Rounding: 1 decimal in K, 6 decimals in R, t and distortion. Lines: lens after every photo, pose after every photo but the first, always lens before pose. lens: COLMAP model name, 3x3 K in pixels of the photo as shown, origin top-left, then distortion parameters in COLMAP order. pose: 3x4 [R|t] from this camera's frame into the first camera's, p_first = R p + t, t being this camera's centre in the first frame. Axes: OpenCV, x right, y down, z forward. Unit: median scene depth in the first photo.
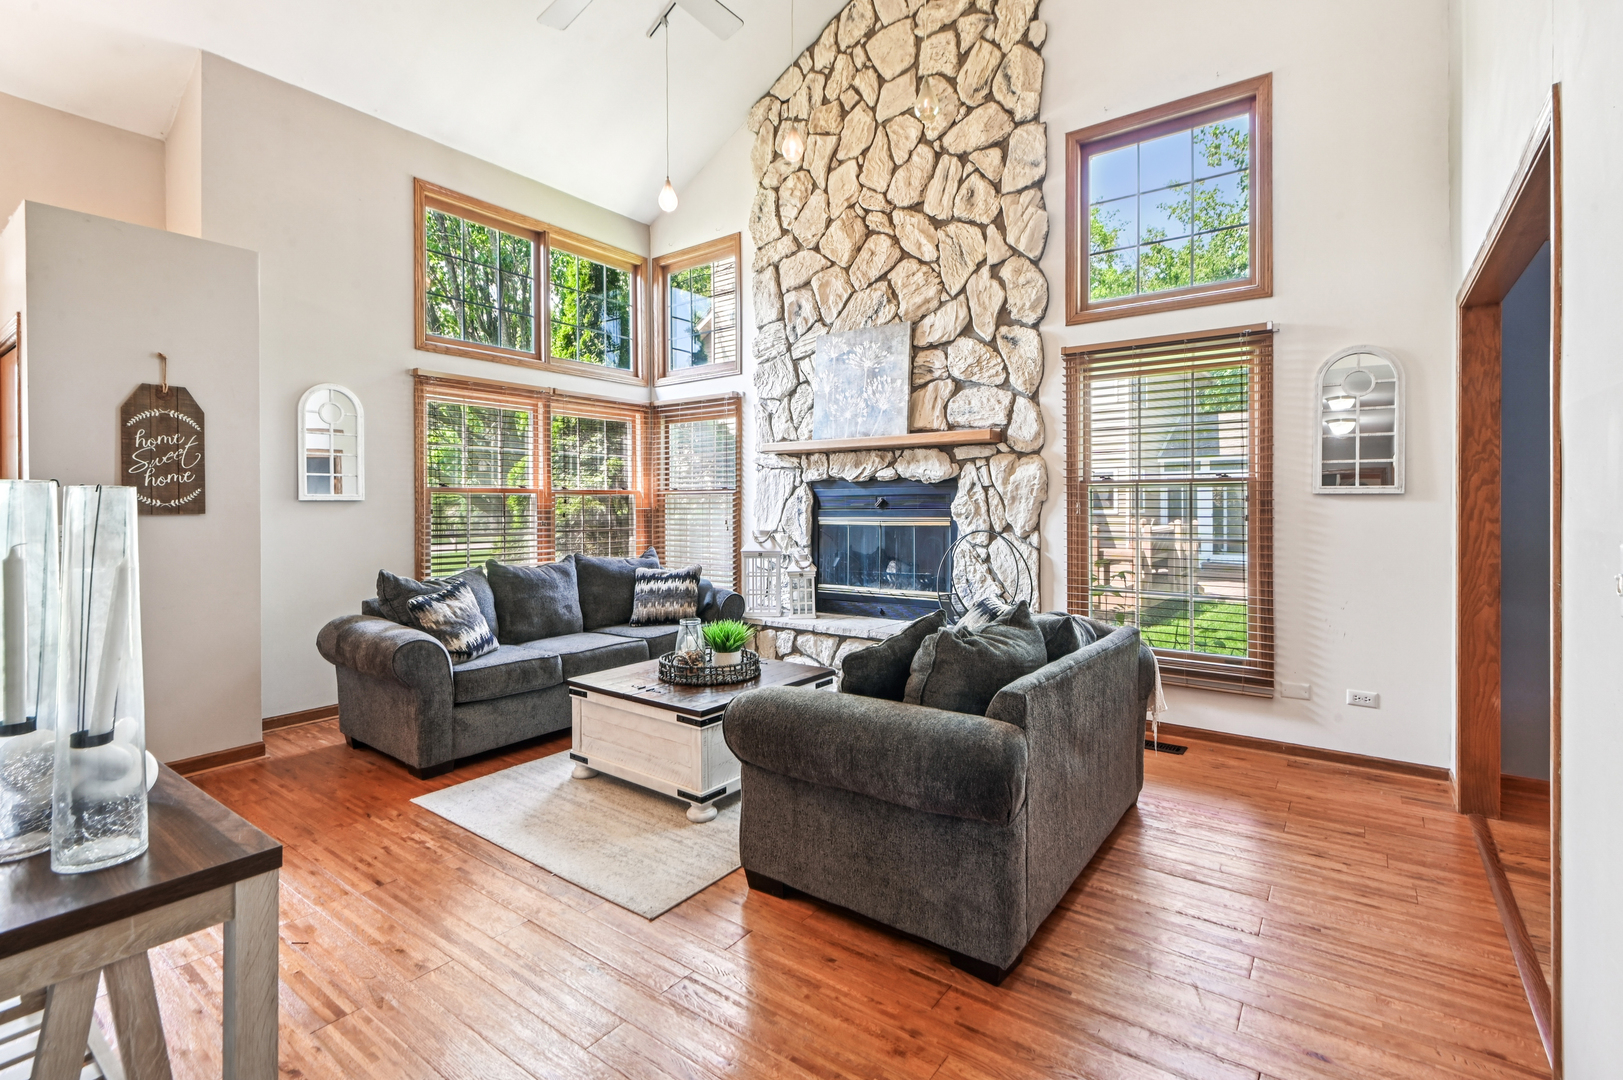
lens RADIAL K [[735.6, 0, 797.2], [0, 735.6, 519.0], [0, 0, 1]] dist [0.002577, -0.001741]
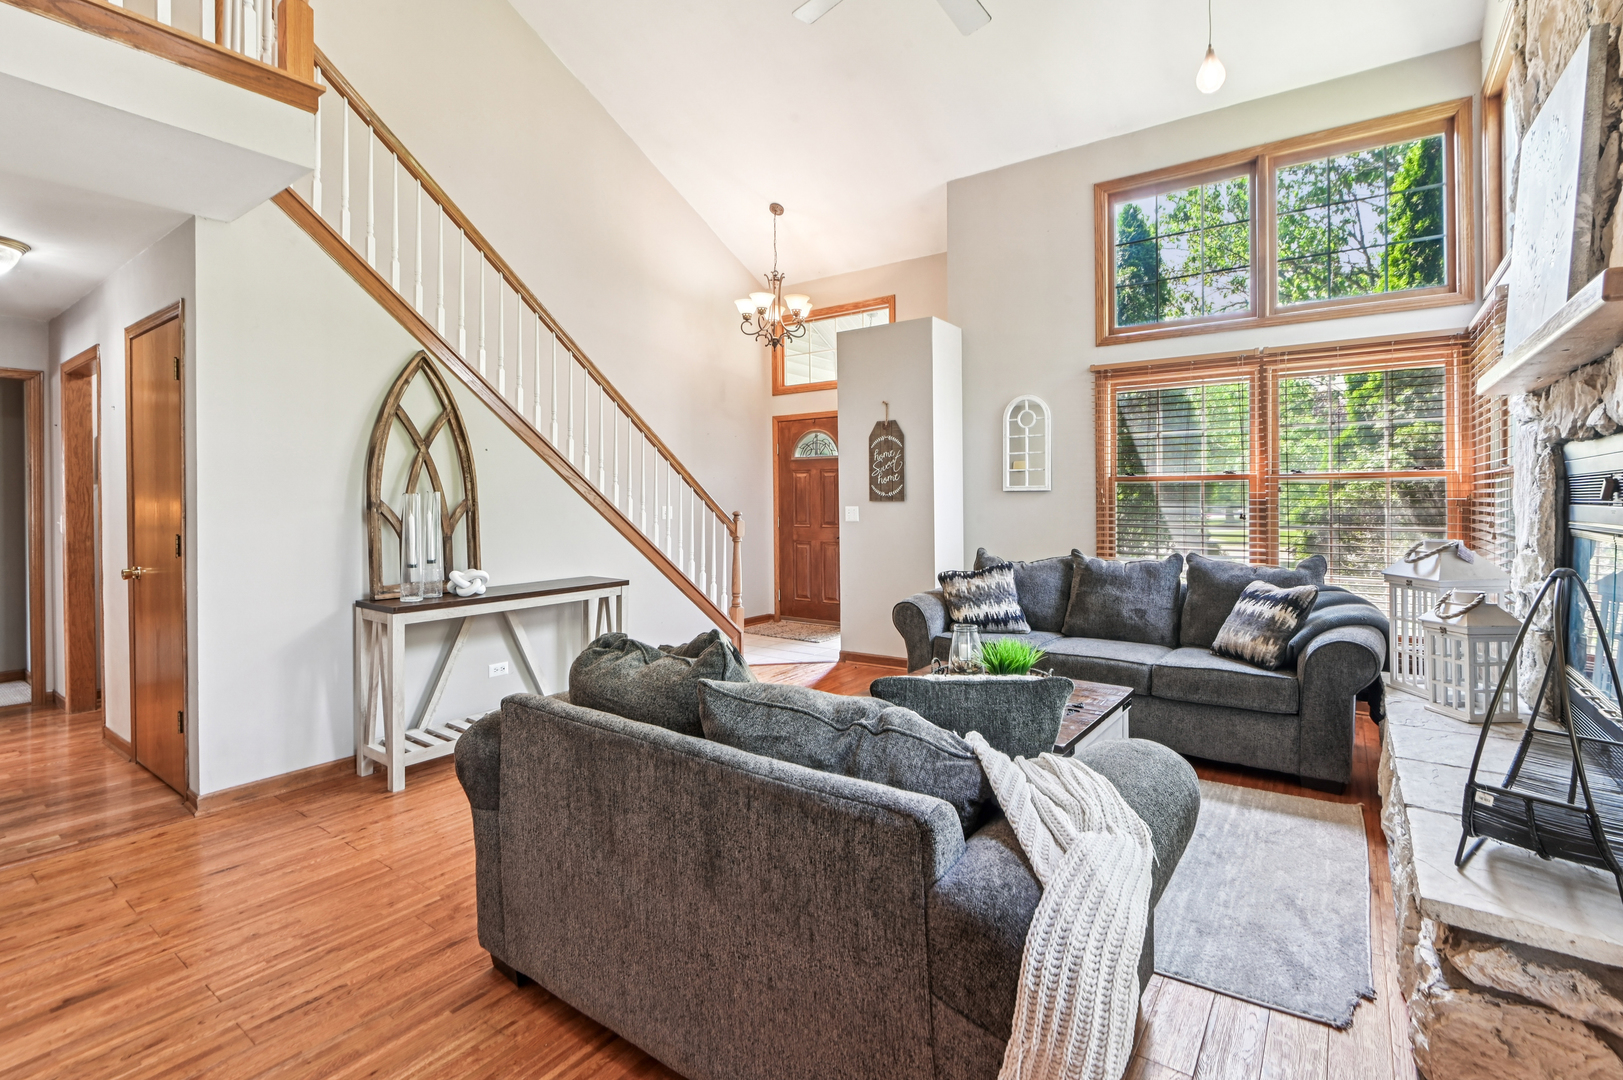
lens RADIAL K [[735.6, 0, 816.4], [0, 735.6, 498.4], [0, 0, 1]] dist [0.002577, -0.001741]
pose [[0.039782, 0.007327, -0.999182, 0.522090], [-0.013176, 0.999890, 0.006807, -0.014774], [0.999122, 0.012895, 0.039874, 0.554349]]
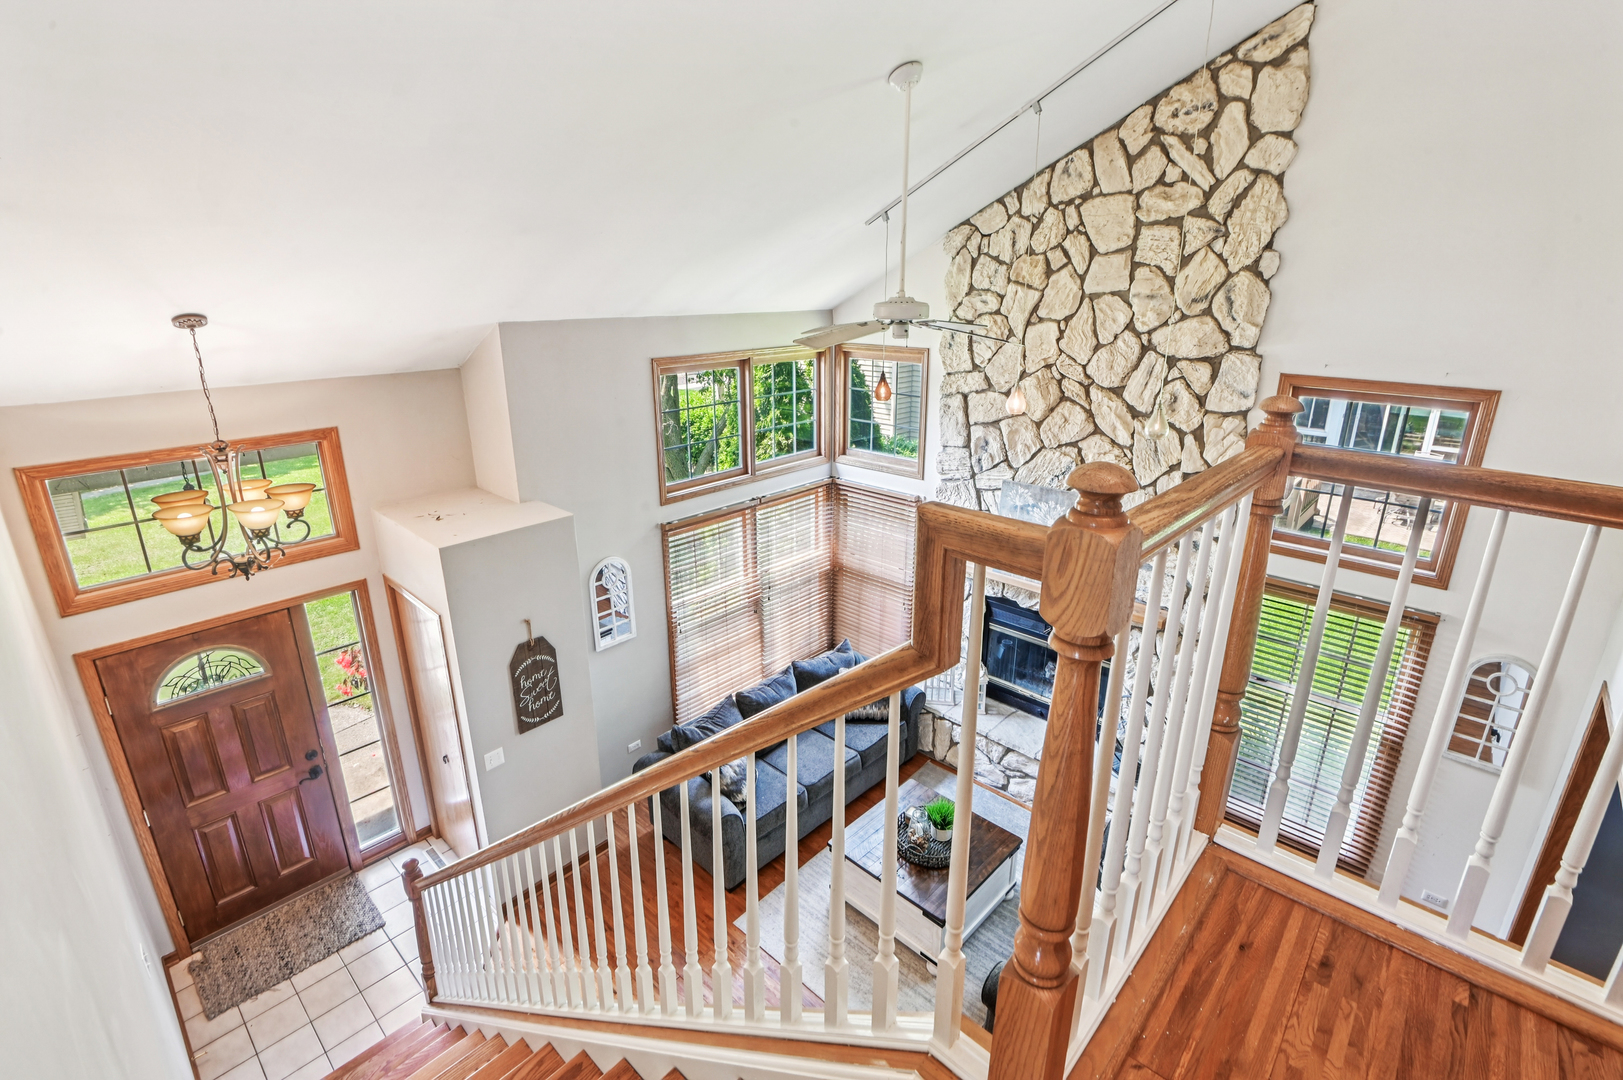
lens RADIAL K [[735.6, 0, 800.3], [0, 735.6, 528.7], [0, 0, 1]] dist [0.002577, -0.001741]
pose [[0.994660, 0.030916, -0.098470, -0.177797], [-0.000987, 0.956889, 0.290452, -0.537622], [0.103204, -0.288803, 0.951810, -0.111469]]
